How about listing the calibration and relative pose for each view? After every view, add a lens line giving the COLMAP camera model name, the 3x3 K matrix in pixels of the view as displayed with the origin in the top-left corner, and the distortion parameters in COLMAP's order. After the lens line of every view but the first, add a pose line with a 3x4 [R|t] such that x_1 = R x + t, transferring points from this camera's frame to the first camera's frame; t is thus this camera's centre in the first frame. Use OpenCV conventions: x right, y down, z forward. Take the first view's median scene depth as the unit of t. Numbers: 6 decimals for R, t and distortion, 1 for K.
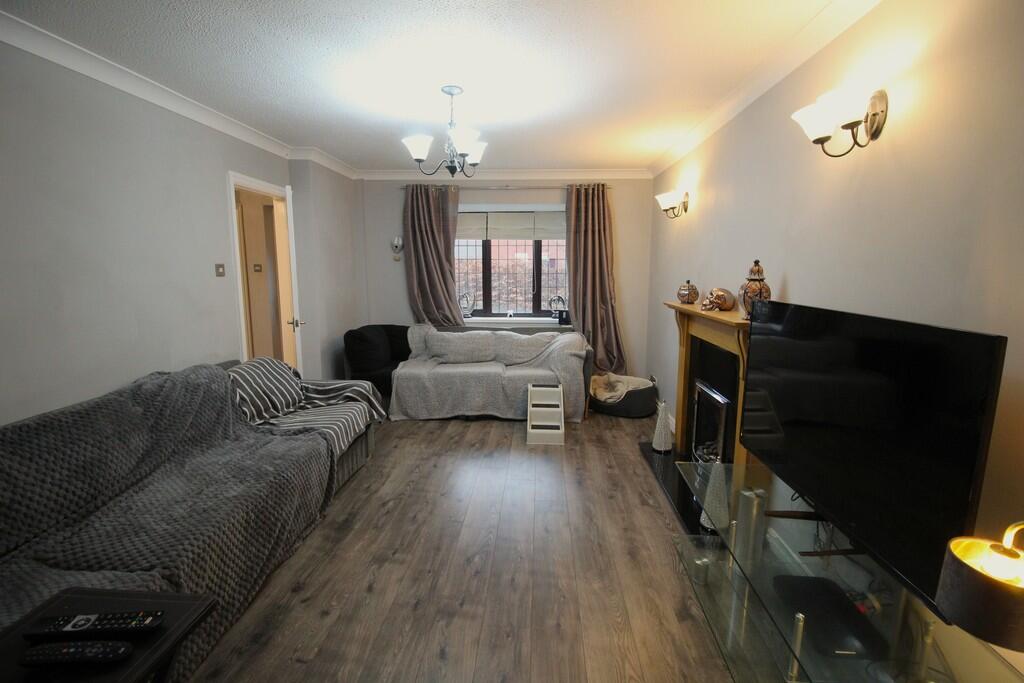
lens RADIAL K [[481.7, 0, 514.4], [0, 481.7, 337.5], [0, 0, 1]] dist [-0.002263, -0.001106]
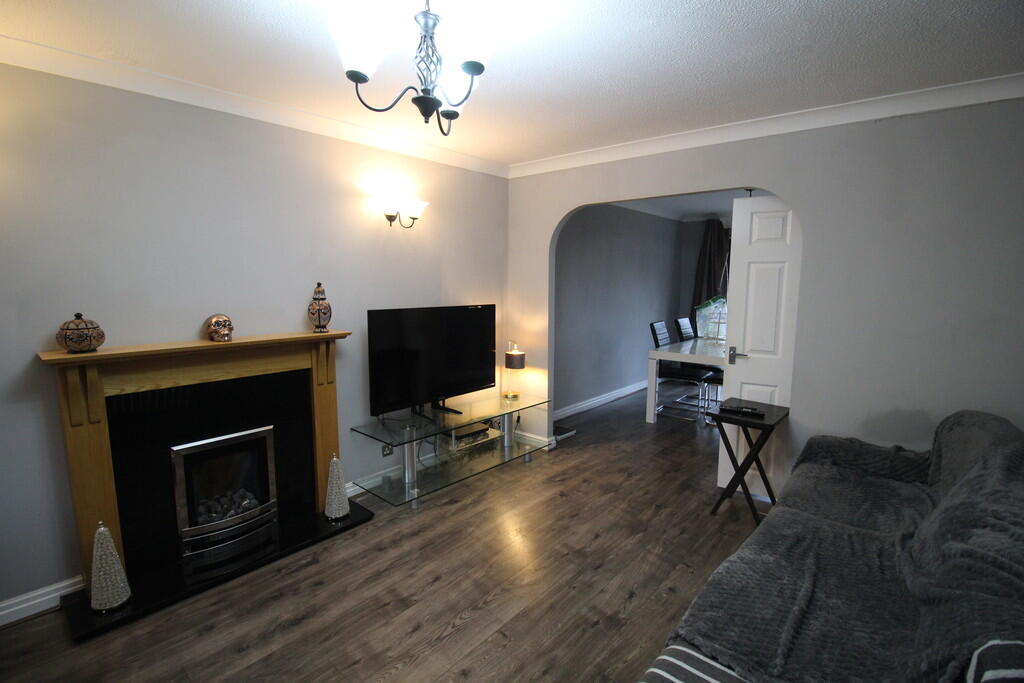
lens RADIAL K [[481.7, 0, 514.4], [0, 481.7, 337.5], [0, 0, 1]] dist [-0.002263, -0.001106]
pose [[-0.792662, -0.086658, 0.603471, -0.627603], [0.077460, 0.967509, 0.240678, -0.282575], [-0.604721, 0.237521, -0.760195, 1.668742]]
